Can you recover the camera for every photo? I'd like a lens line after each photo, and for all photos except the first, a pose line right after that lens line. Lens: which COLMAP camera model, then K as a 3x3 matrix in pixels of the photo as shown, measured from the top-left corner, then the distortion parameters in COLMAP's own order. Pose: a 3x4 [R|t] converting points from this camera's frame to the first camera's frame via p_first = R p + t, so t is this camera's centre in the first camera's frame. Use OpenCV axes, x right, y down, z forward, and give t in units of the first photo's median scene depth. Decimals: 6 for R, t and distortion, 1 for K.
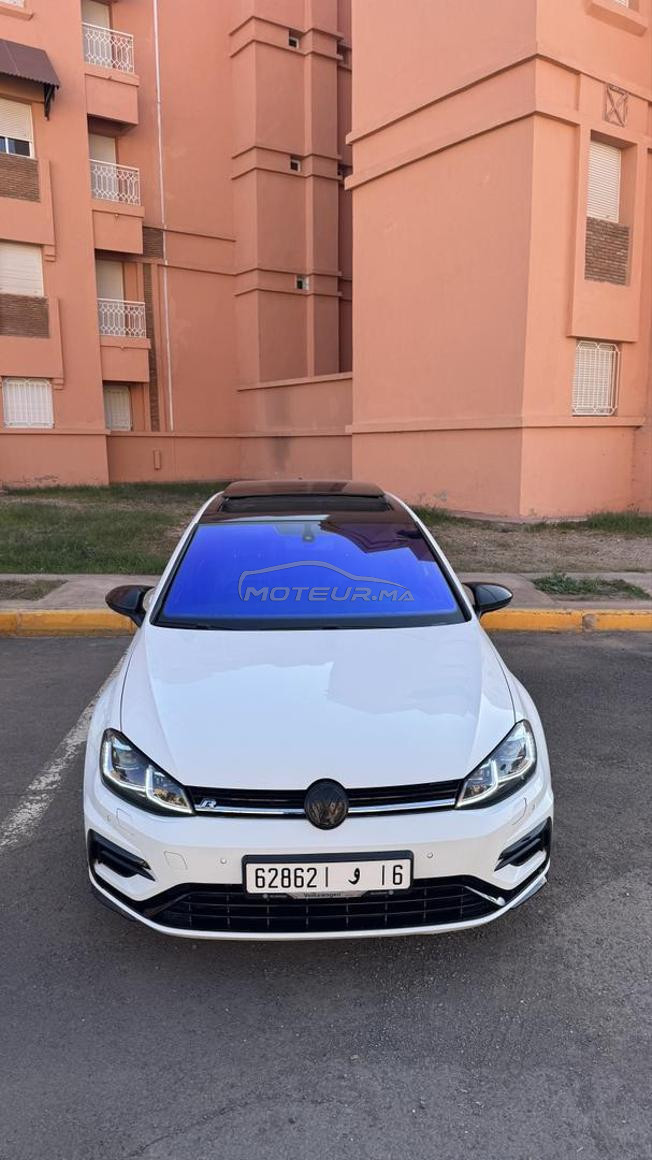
lens RADIAL K [[867.8, 0, 325.5], [0, 867.8, 584.6], [0, 0, 1]] dist [0.031777, -0.042020]
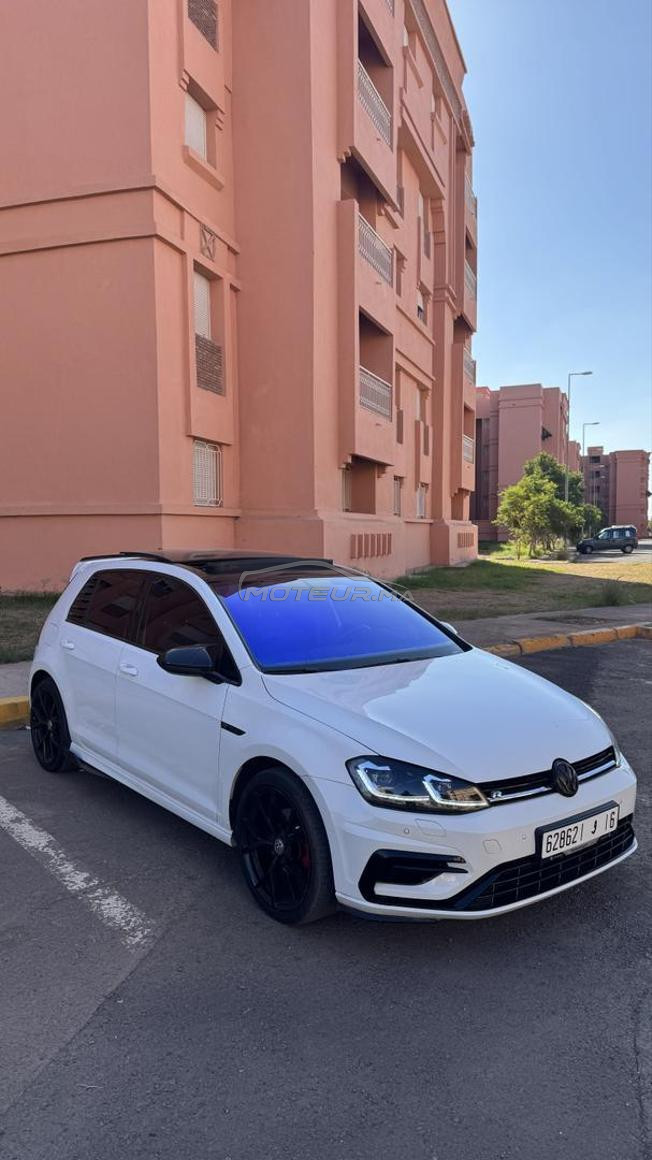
lens RADIAL K [[867.8, 0, 352.0], [0, 867.8, 577.9], [0, 0, 1]] dist [0.031777, -0.042020]
pose [[0.782384, -0.025719, 0.622264, -0.654641], [0.100458, 0.991275, -0.085336, 0.025560], [-0.614640, 0.129277, 0.778142, 0.101292]]
